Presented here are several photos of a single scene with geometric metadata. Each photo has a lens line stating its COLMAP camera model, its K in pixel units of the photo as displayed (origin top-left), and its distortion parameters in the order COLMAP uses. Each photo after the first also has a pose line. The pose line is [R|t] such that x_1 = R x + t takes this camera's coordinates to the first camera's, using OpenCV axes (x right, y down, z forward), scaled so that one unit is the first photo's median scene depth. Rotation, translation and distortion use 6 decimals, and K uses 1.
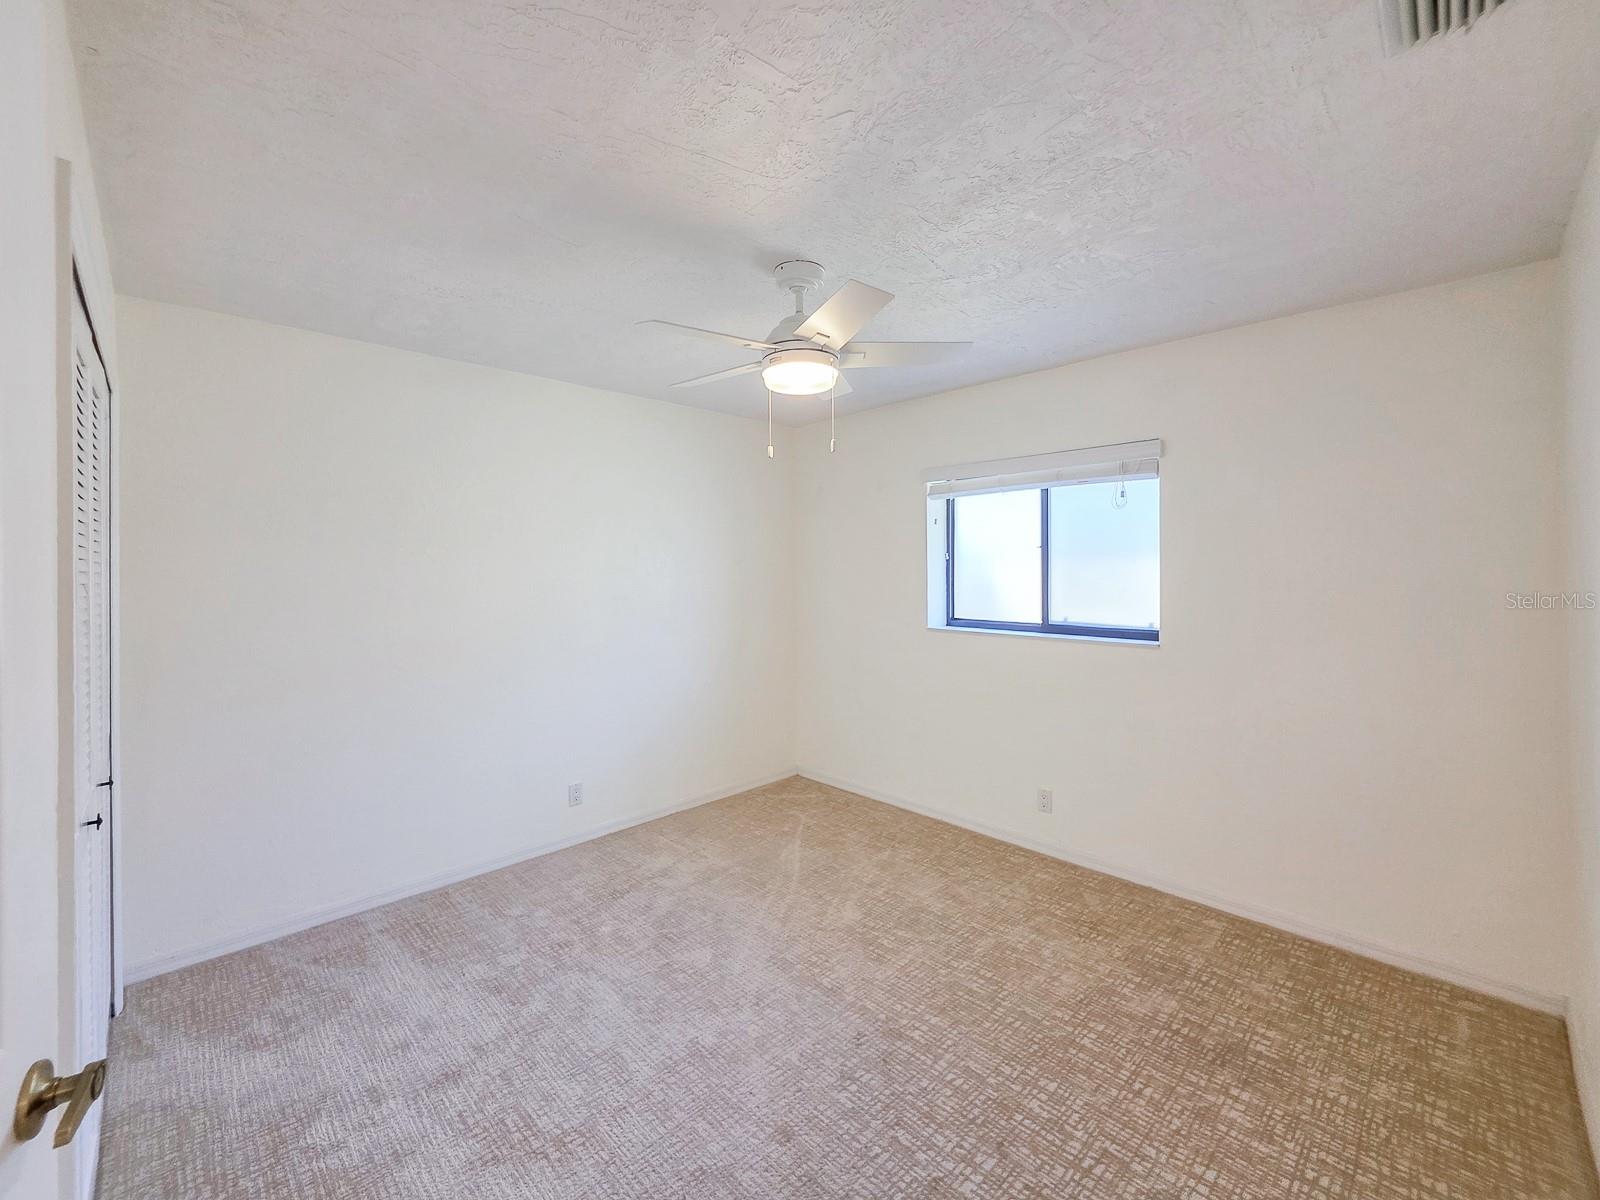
lens RADIAL K [[655.1, 0, 797.3], [0, 655.1, 591.5], [0, 0, 1]] dist [0.001686, 0.000204]
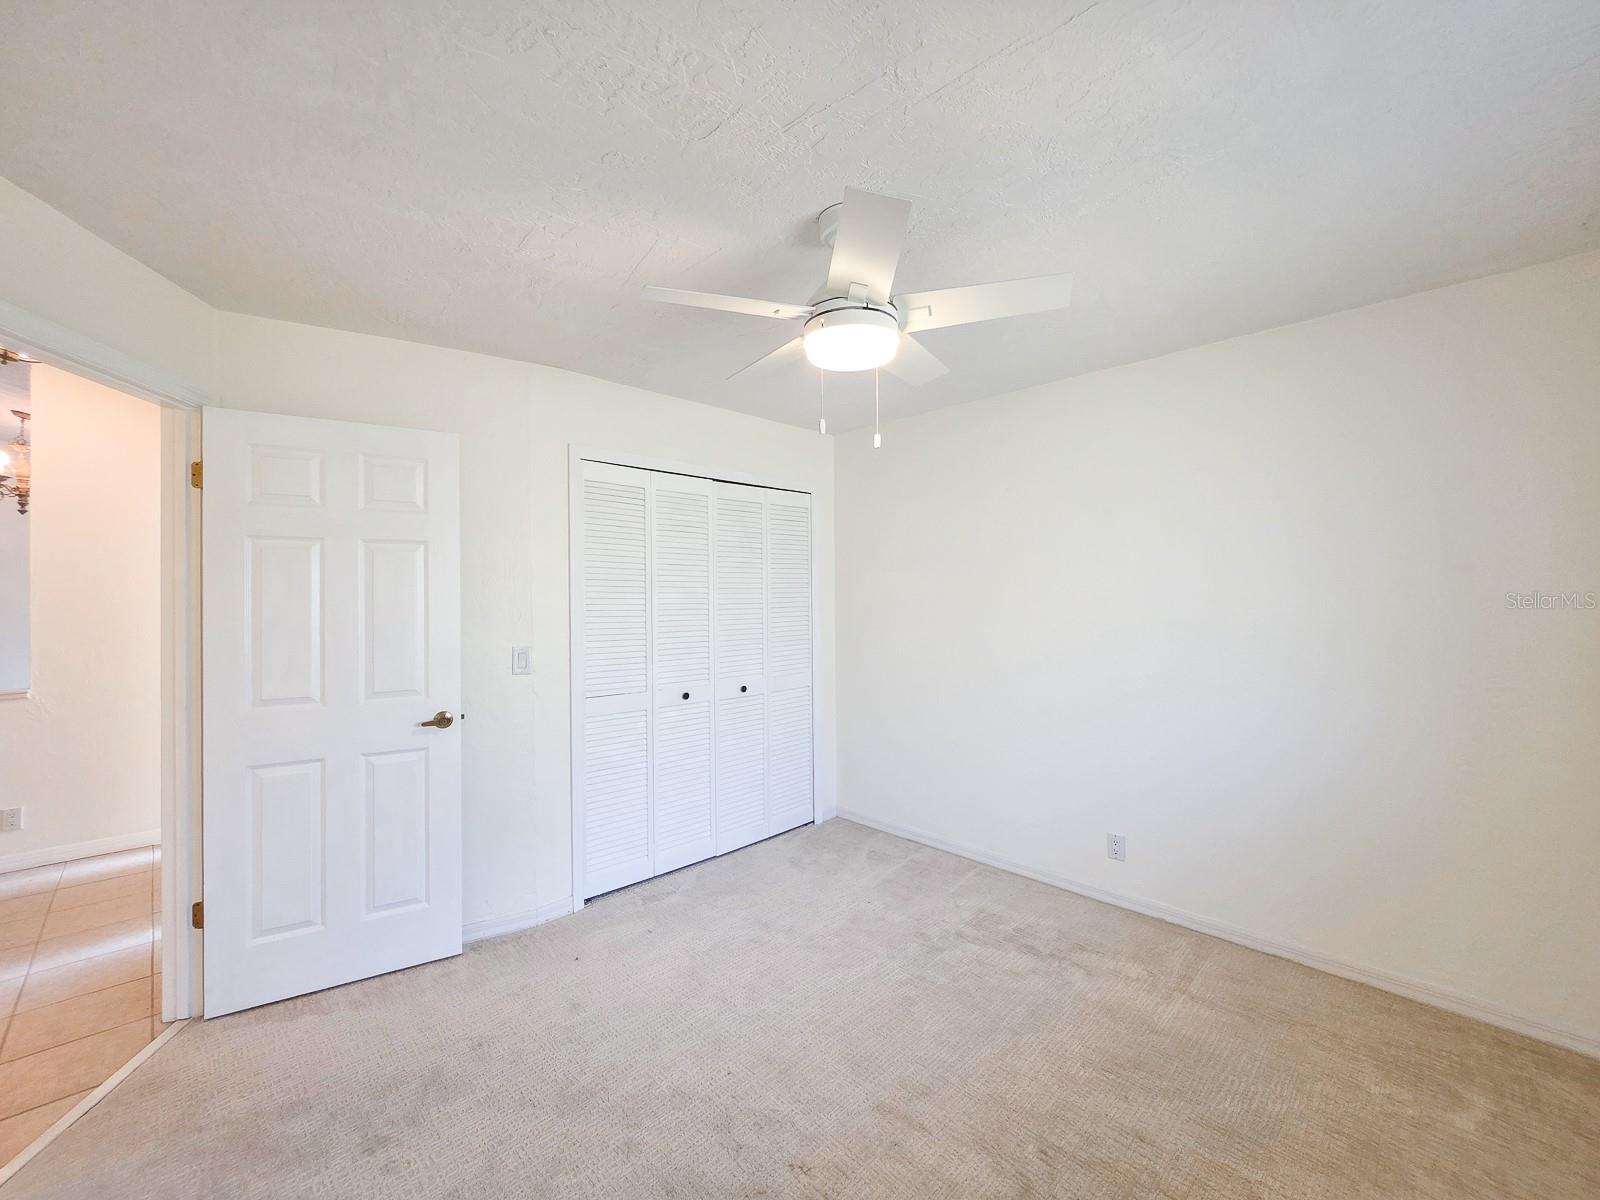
lens RADIAL K [[655.1, 0, 797.3], [0, 655.1, 591.5], [0, 0, 1]] dist [0.001686, 0.000204]
pose [[-0.014298, -0.006477, -0.999877, 0.754517], [-0.022965, 0.999717, -0.006148, -0.016150], [0.999634, 0.022874, -0.014443, 0.826772]]
